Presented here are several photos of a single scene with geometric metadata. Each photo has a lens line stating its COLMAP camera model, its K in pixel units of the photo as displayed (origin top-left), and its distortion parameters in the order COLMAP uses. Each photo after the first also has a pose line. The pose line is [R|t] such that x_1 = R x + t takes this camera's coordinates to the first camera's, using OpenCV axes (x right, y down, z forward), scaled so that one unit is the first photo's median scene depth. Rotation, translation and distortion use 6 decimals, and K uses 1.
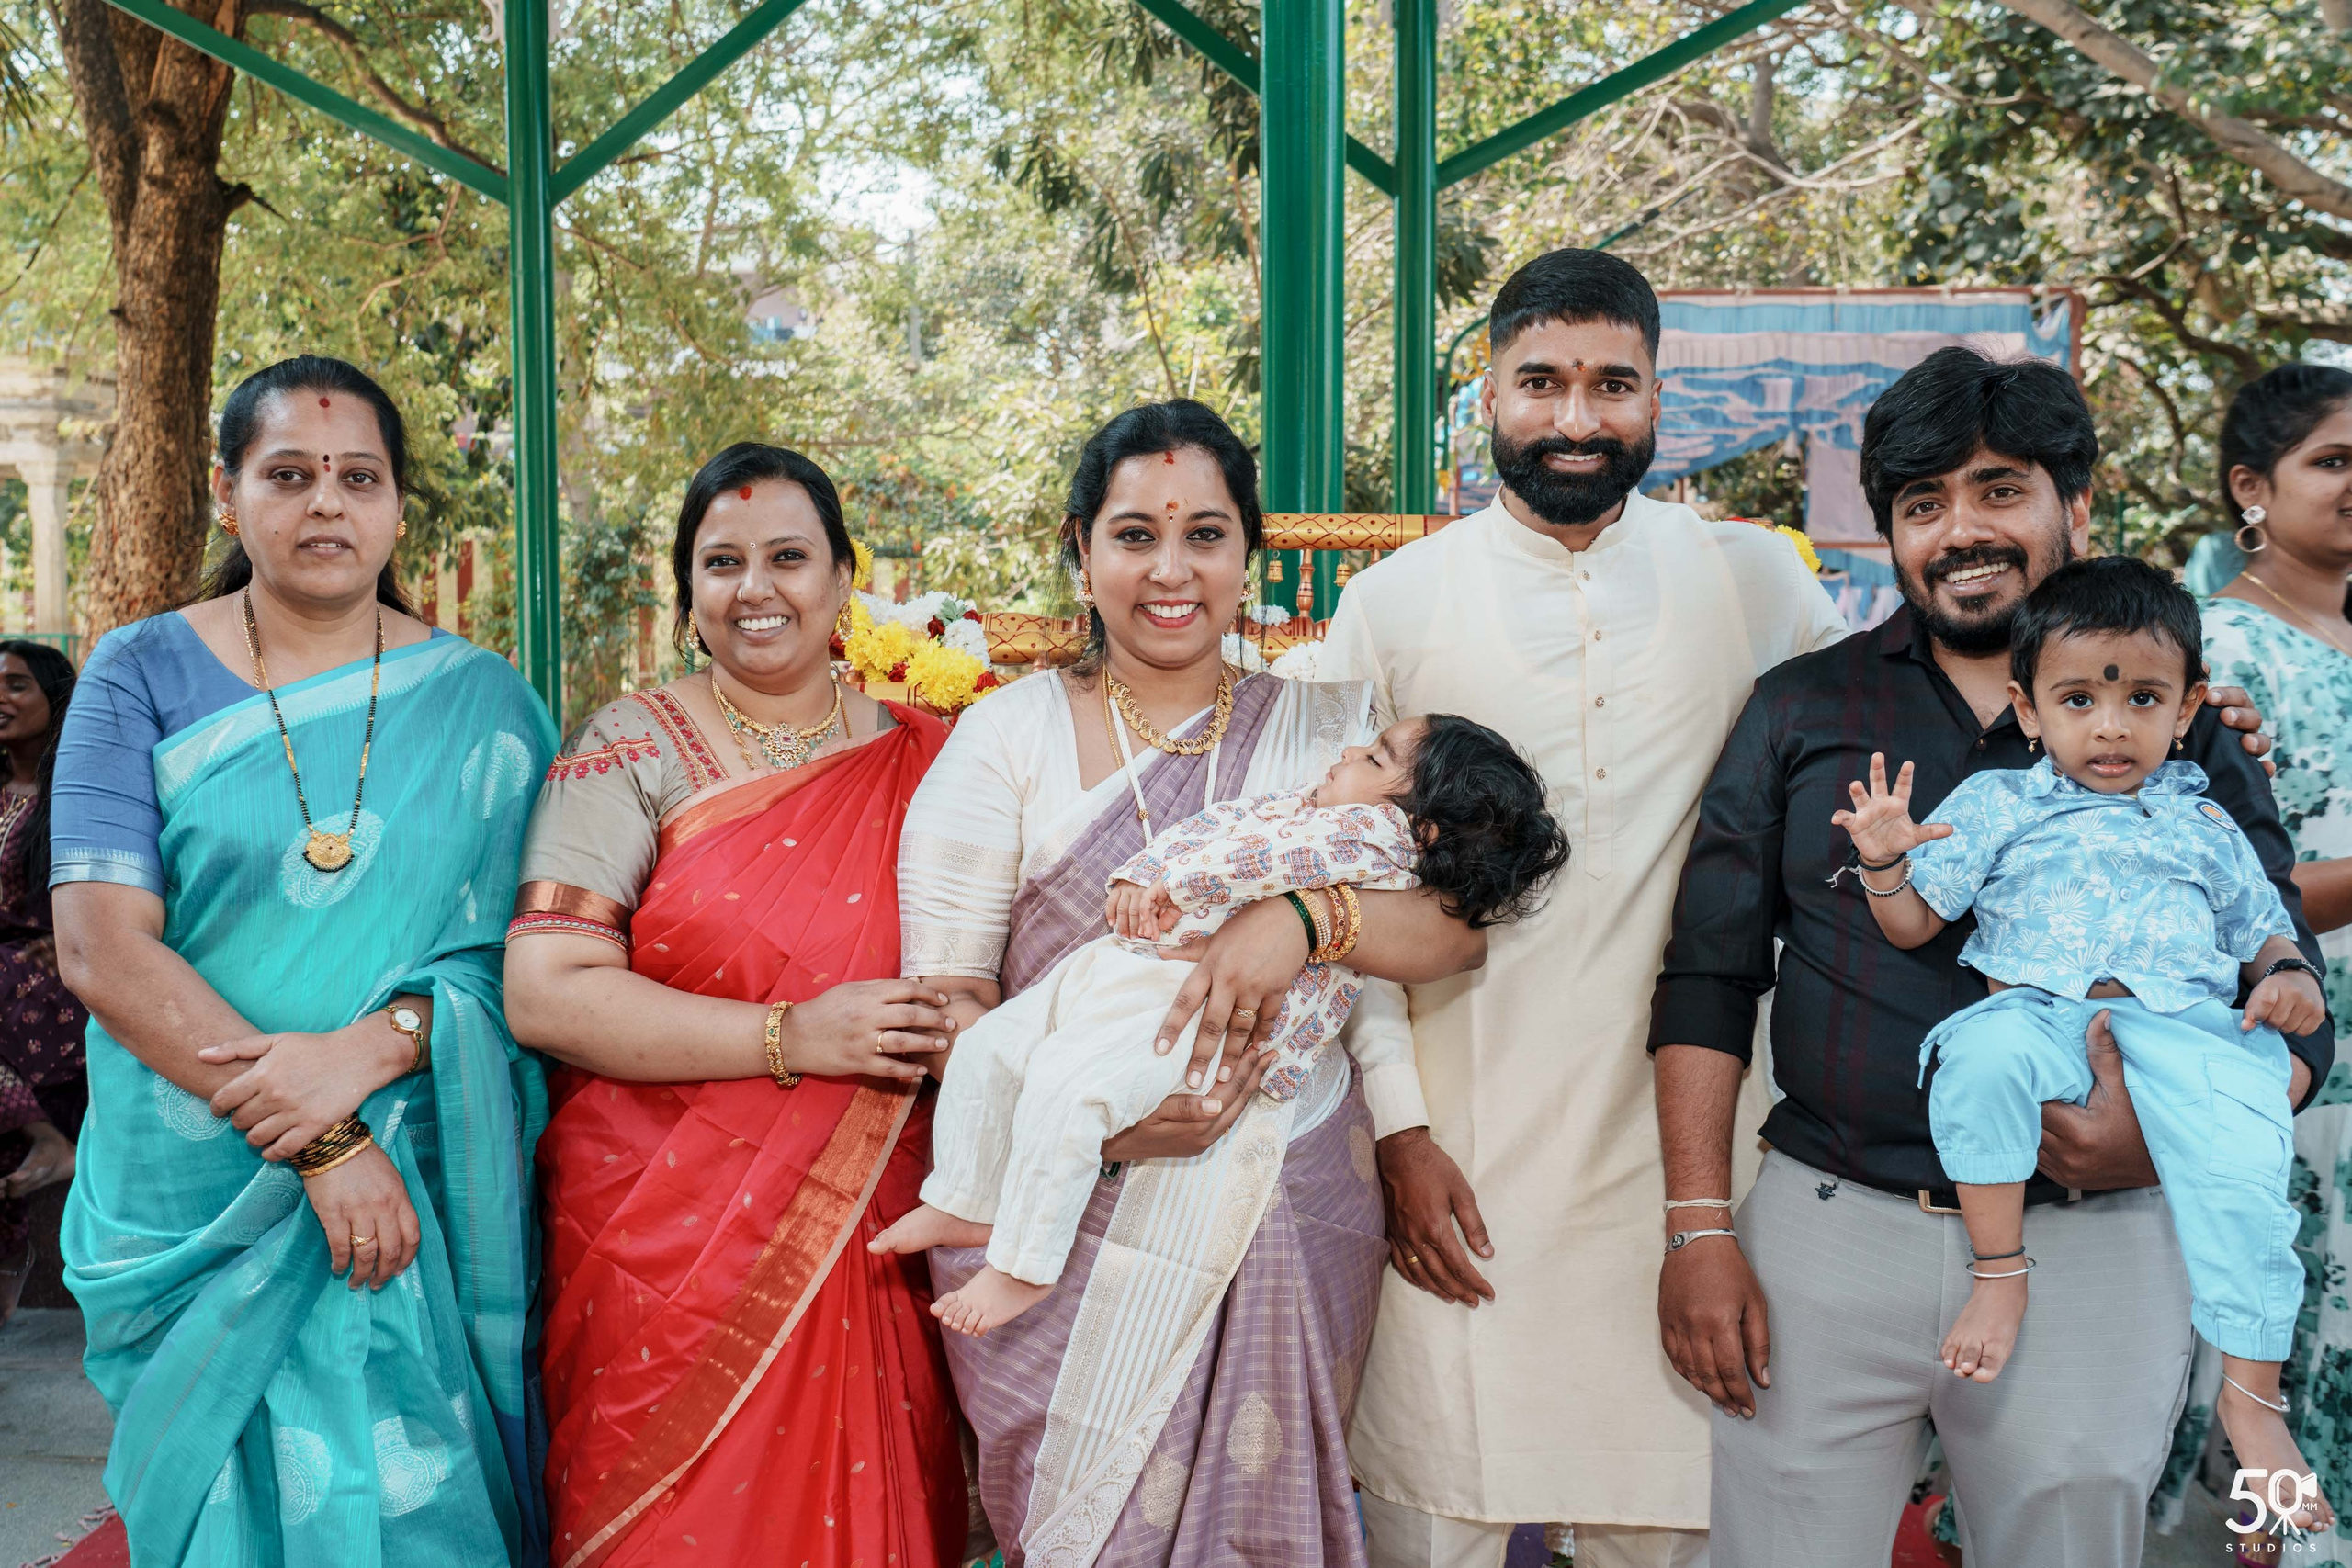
lens RADIAL K [[2281.1, 0, 1125.9], [0, 2281.1, 793.5], [0, 0, 1]] dist [0.024275, 0.000000]
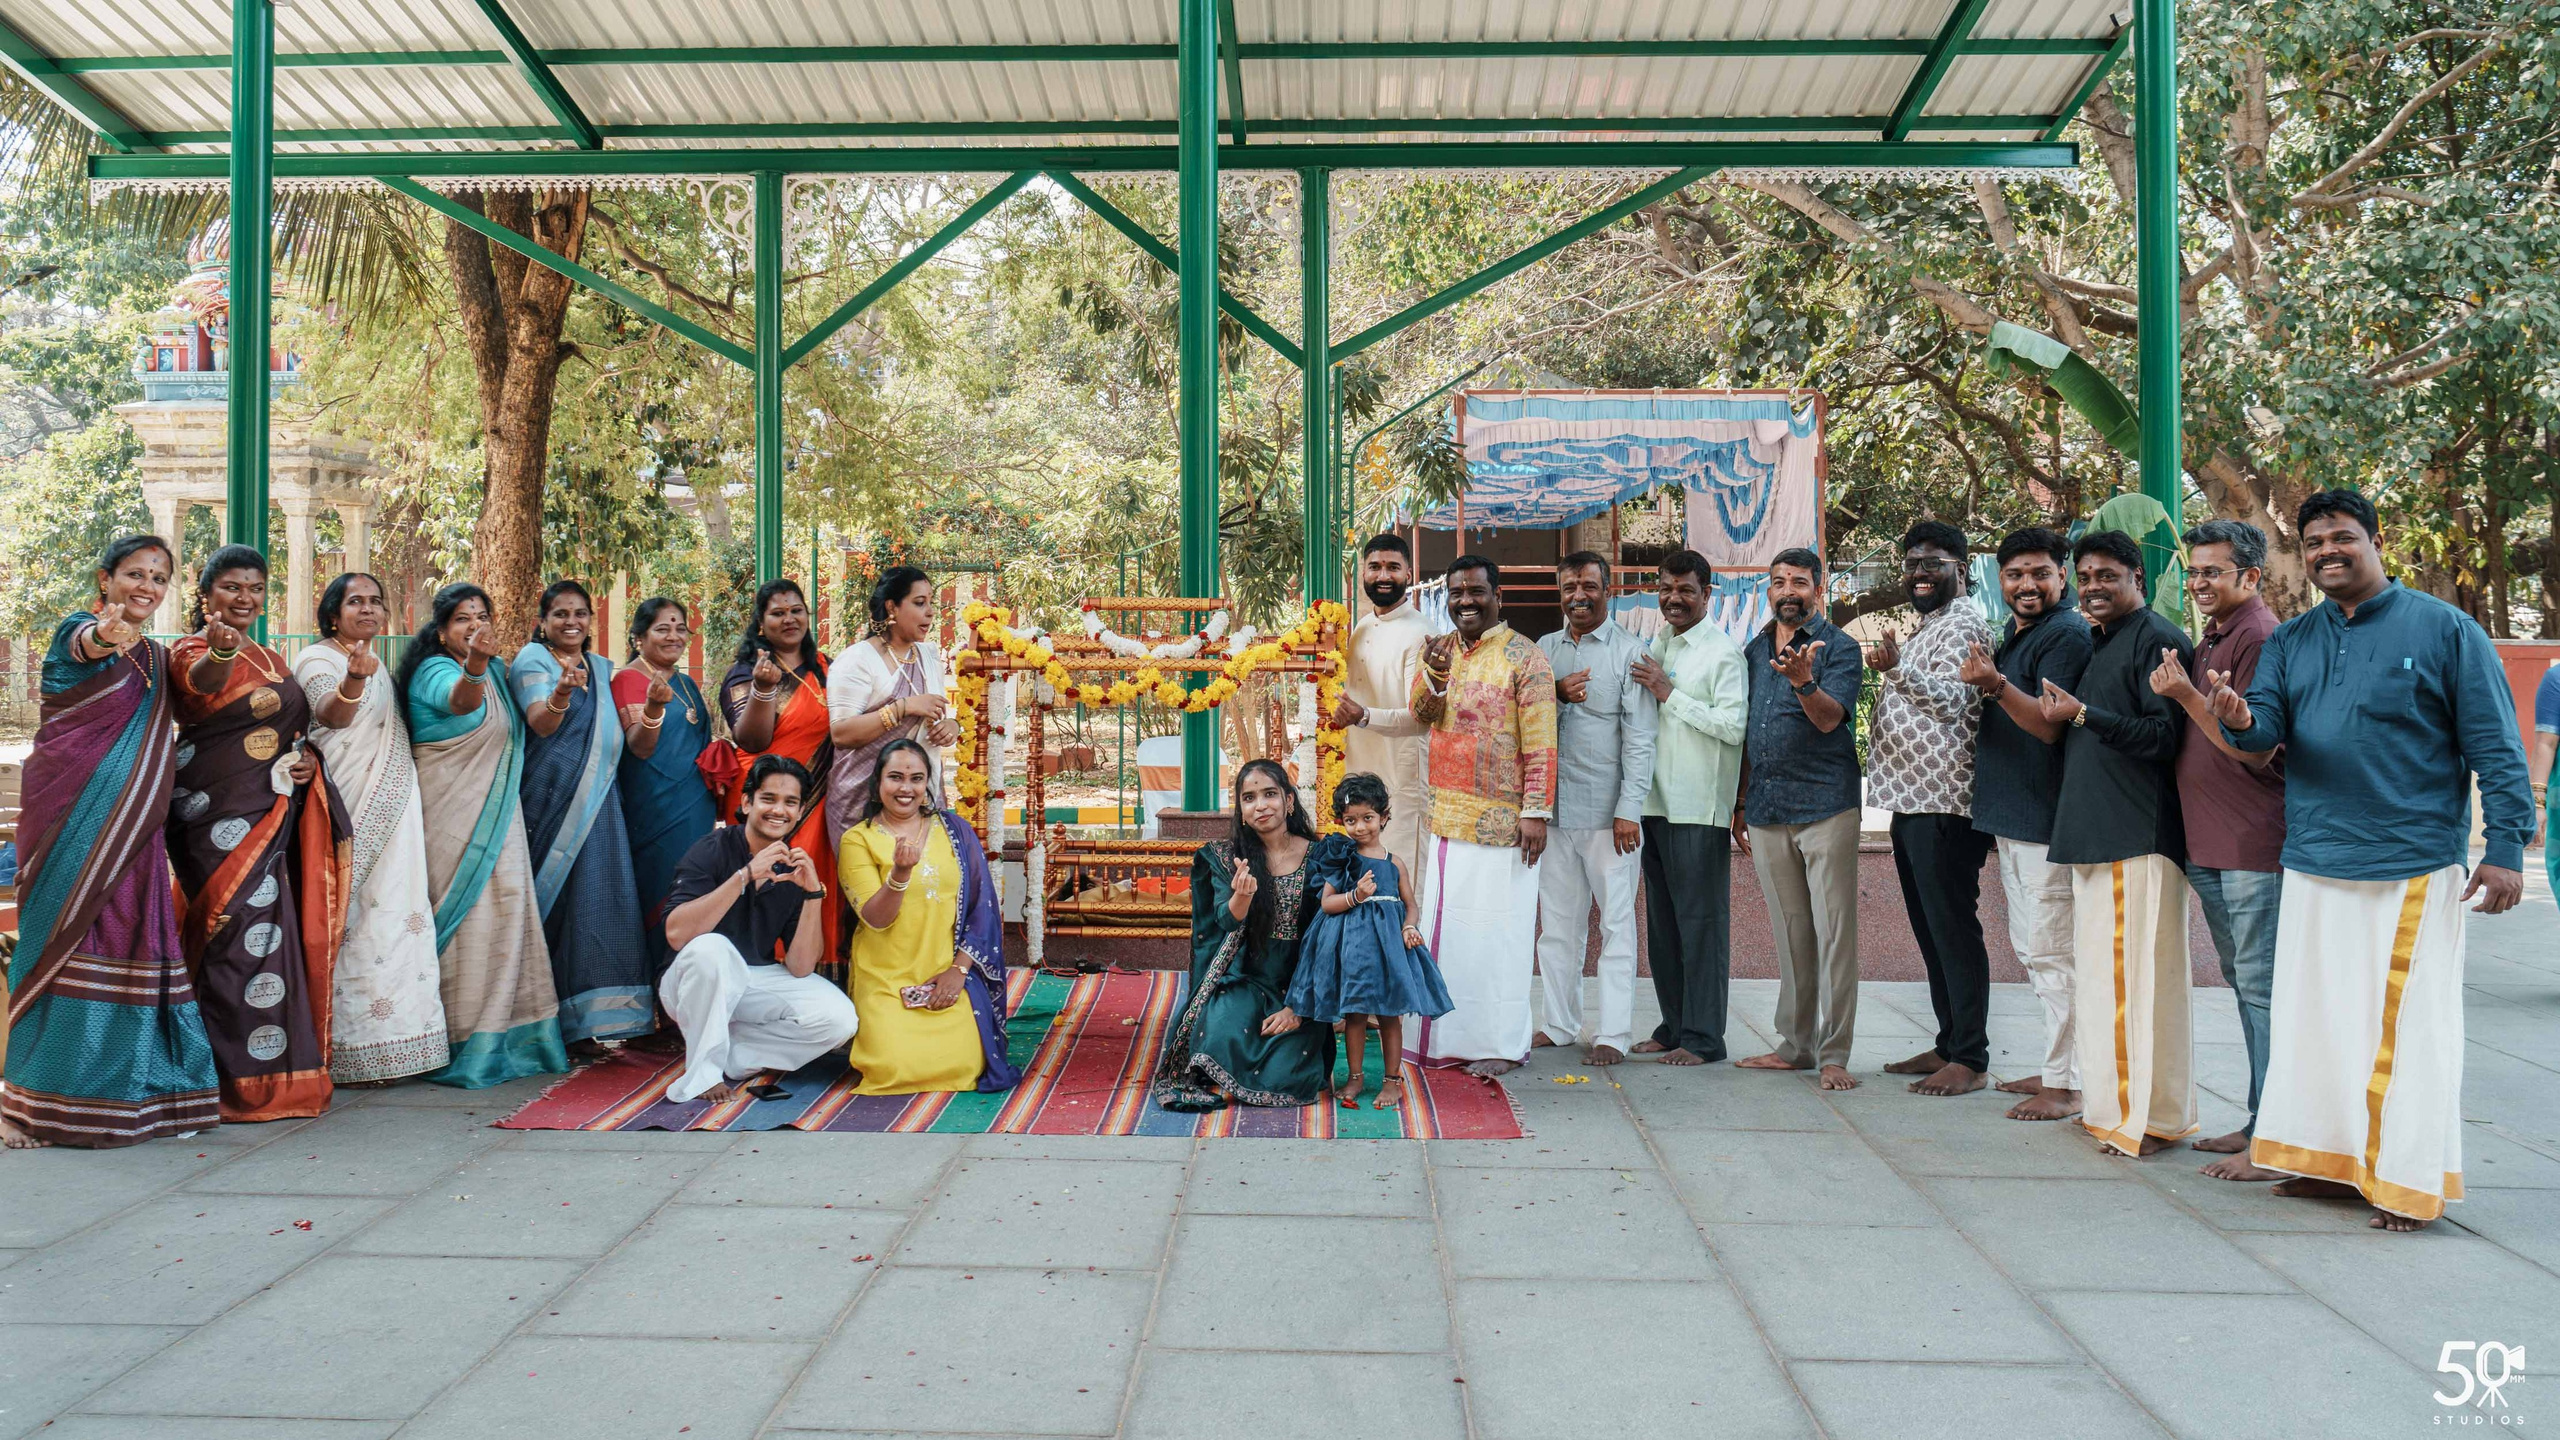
lens RADIAL K [[2033.7, 0, 1250.2], [0, 2033.7, 593.3], [0, 0, 1]] dist [0.001128, 0.025007]
pose [[0.999360, -0.002121, 0.035703, 0.010826], [0.005246, 0.996137, -0.087650, 0.010596], [-0.035379, 0.087782, 0.995511, -0.172831]]
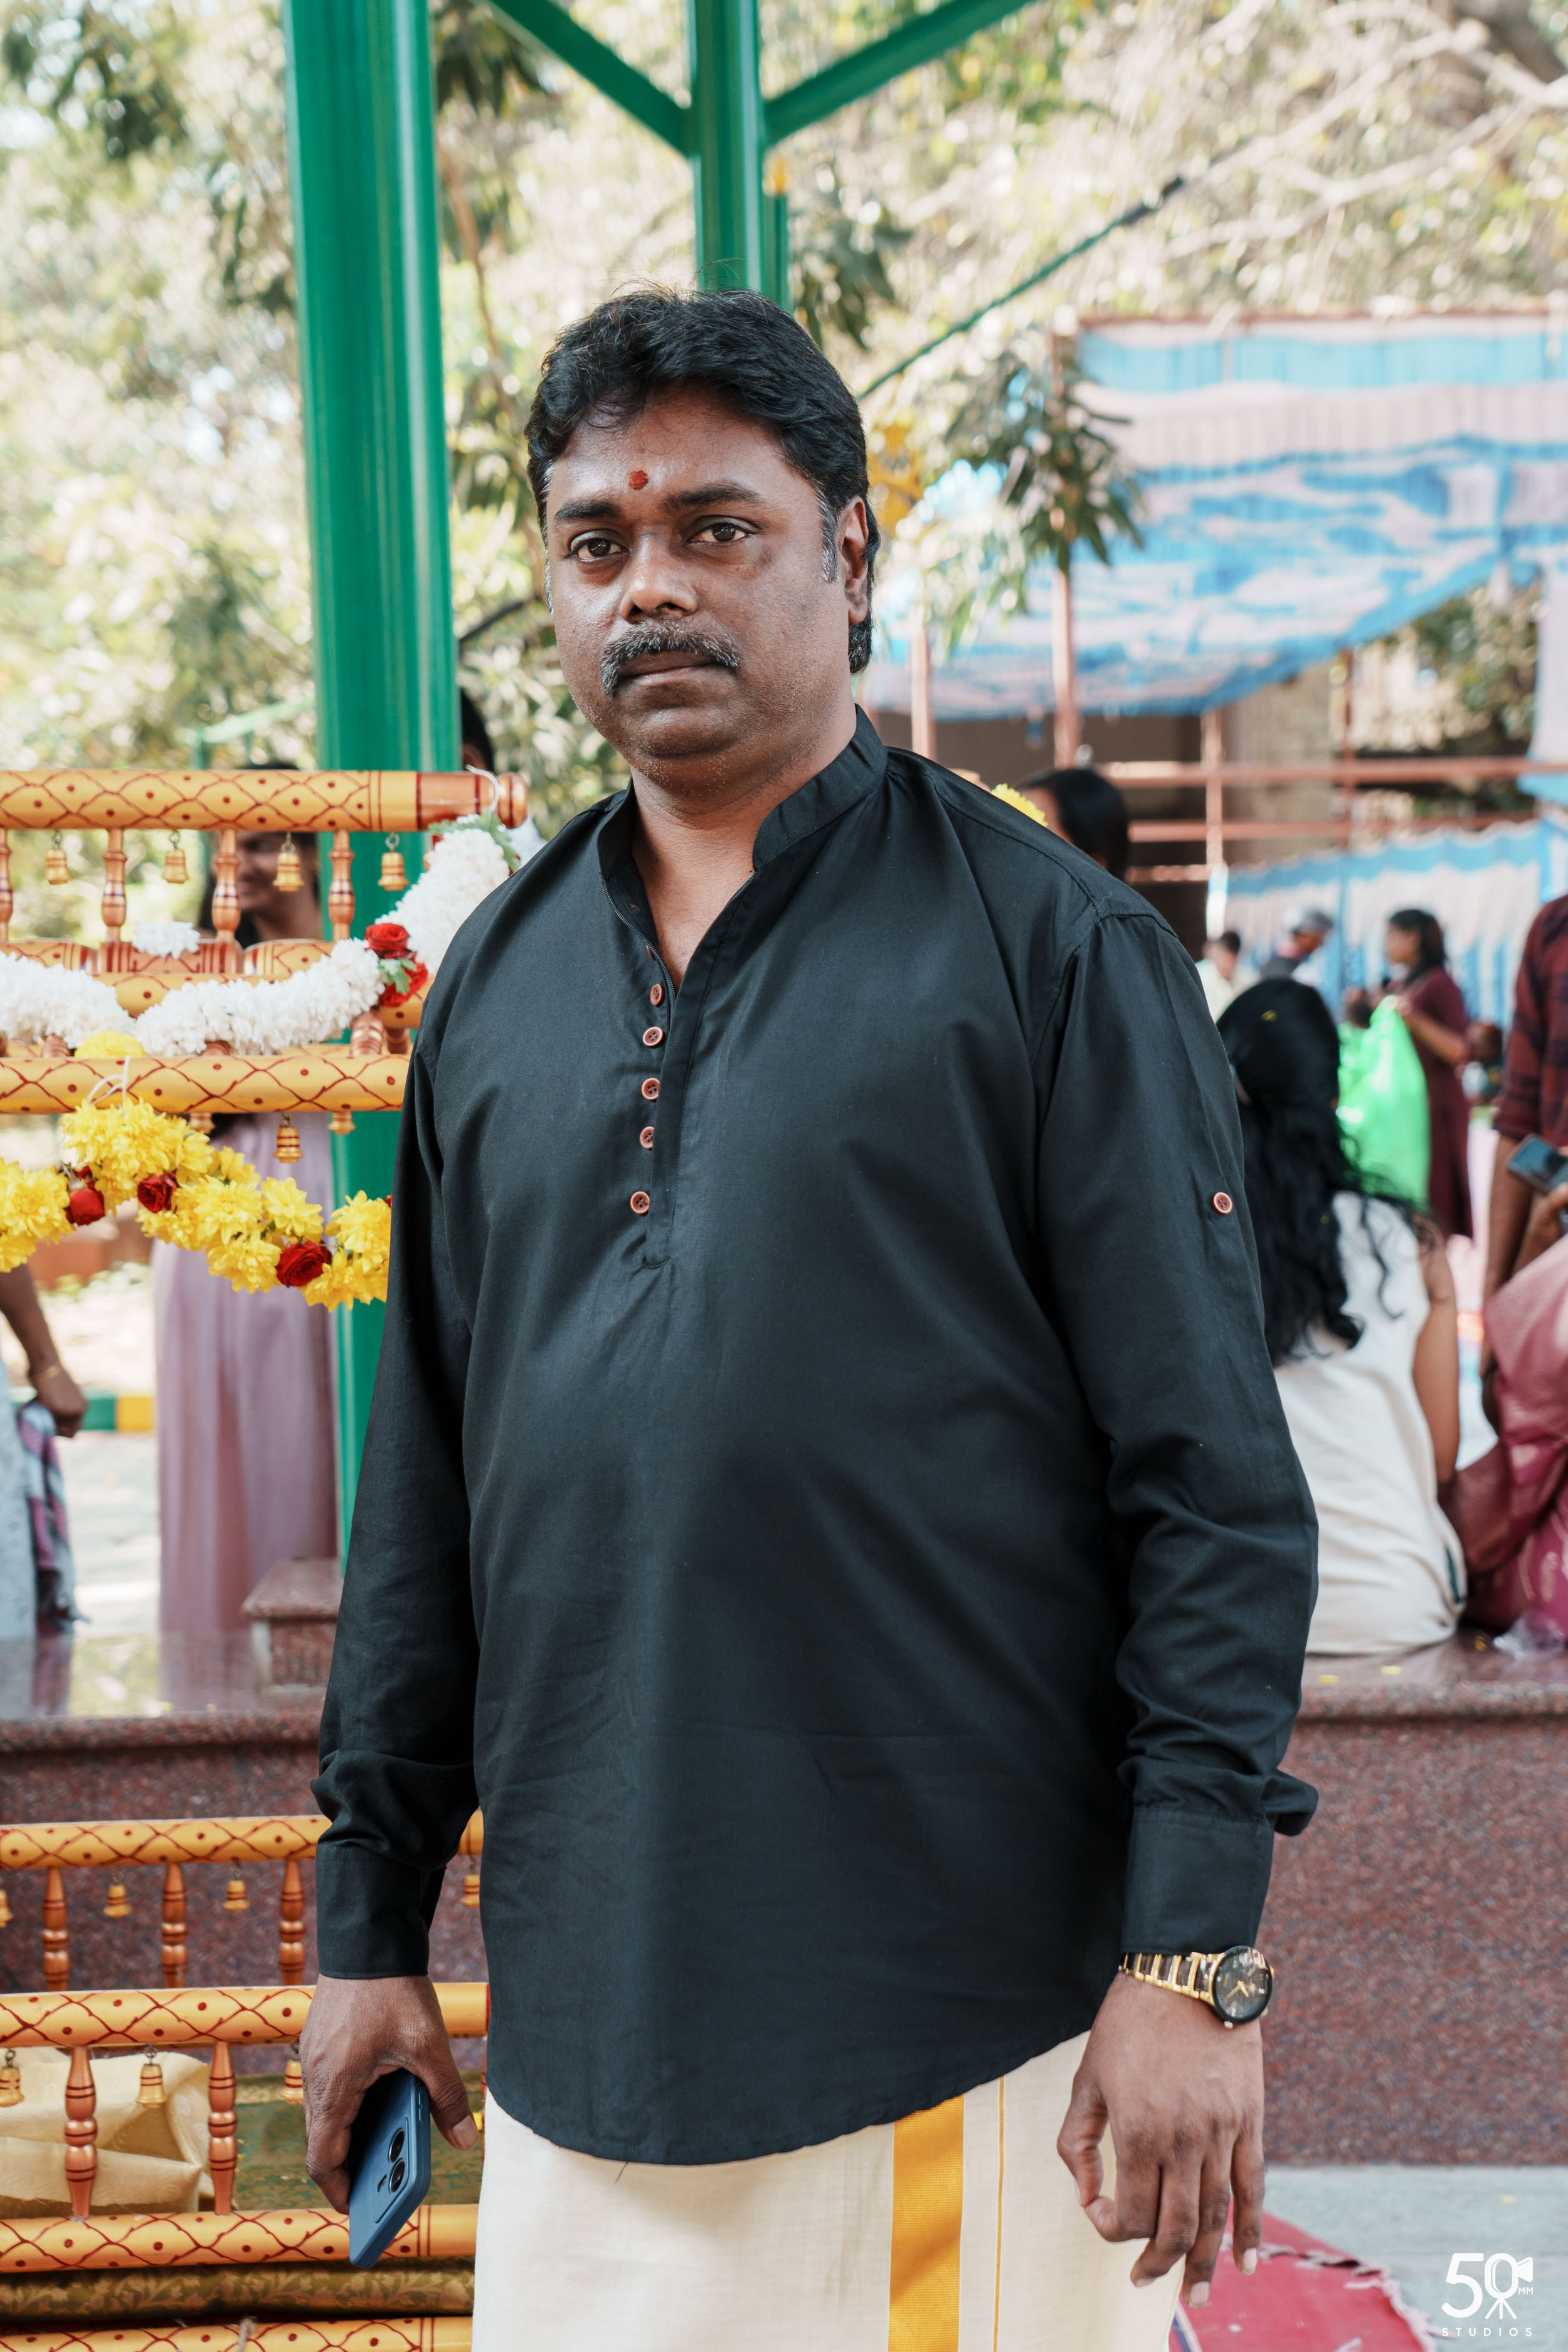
lens RADIAL K [[4155.8, 0, 798.6], [0, 4155.8, 1193.5], [0, 0, 1]] dist [0.458253, 0.000000]
pose [[0.994957, -0.022946, 0.097639, 0.014201], [0.023864, 0.999681, -0.008249, 0.000522], [-0.097419, 0.010538, 0.995188, -0.016889]]
